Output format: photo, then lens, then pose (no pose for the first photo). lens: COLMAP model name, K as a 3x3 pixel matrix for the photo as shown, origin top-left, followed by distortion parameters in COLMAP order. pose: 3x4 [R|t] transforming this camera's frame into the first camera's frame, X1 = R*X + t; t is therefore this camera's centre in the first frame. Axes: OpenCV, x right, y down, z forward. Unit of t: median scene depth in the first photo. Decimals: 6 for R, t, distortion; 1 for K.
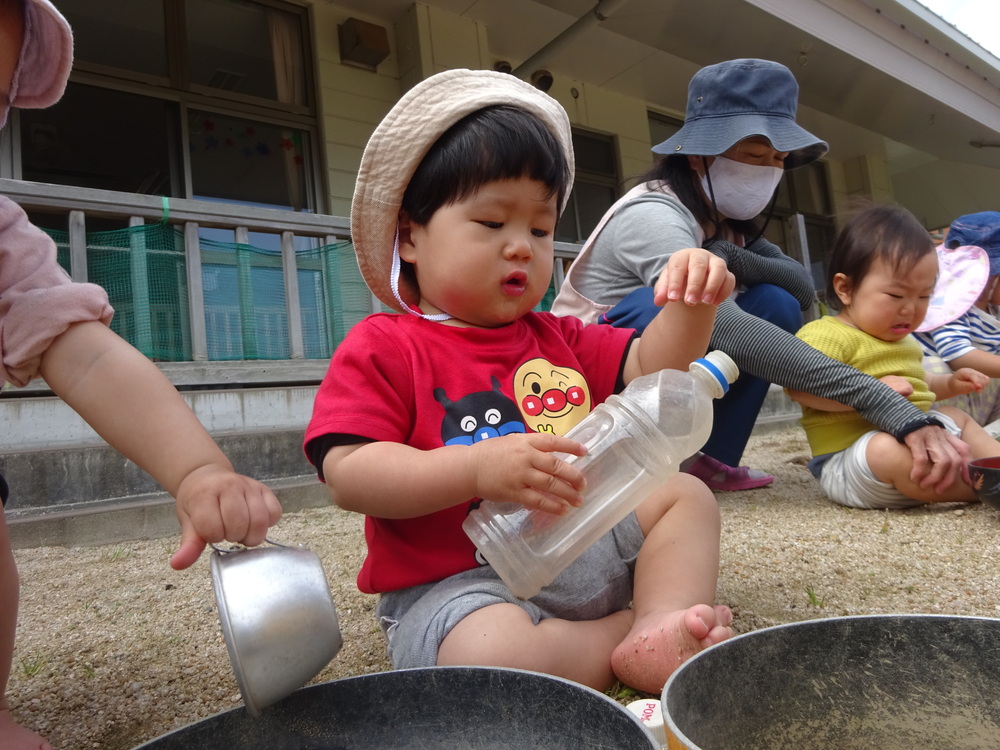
lens RADIAL K [[735.3, 0, 500.0], [0, 735.3, 375.0], [0, 0, 1]] dist [-0.010576, -0.005843]
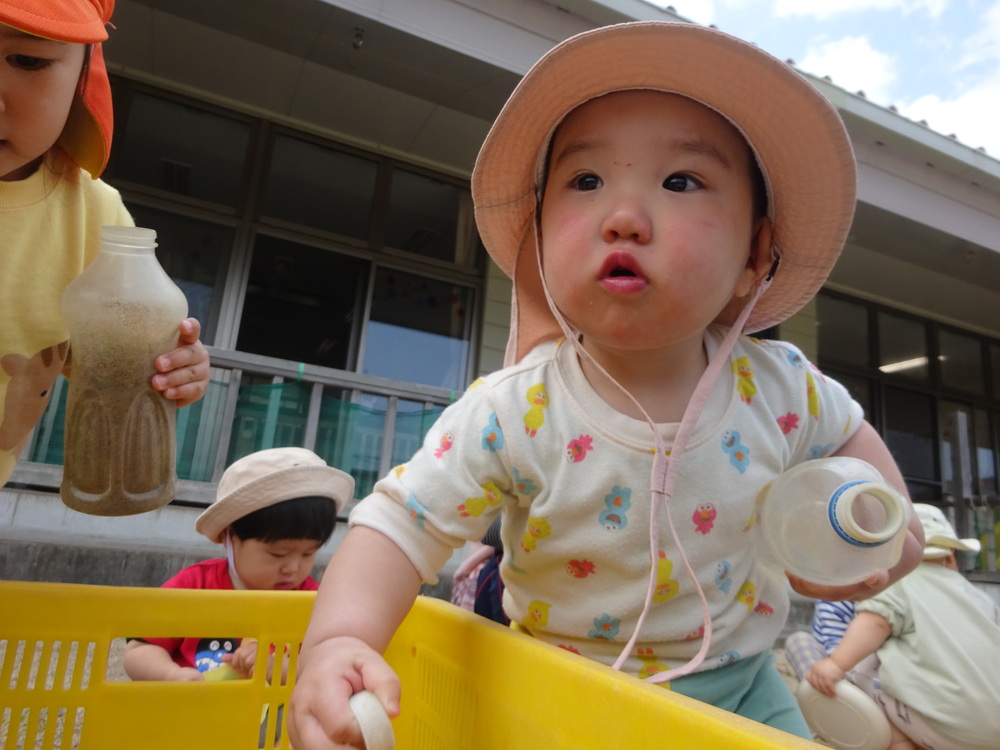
lens RADIAL K [[735.3, 0, 500.0], [0, 735.3, 375.0], [0, 0, 1]] dist [-0.010576, -0.005843]
pose [[0.951635, 0.126608, -0.279930, 0.225718], [-0.167971, 0.977315, -0.128999, -0.101861], [0.257247, 0.169780, 0.951314, -0.140808]]
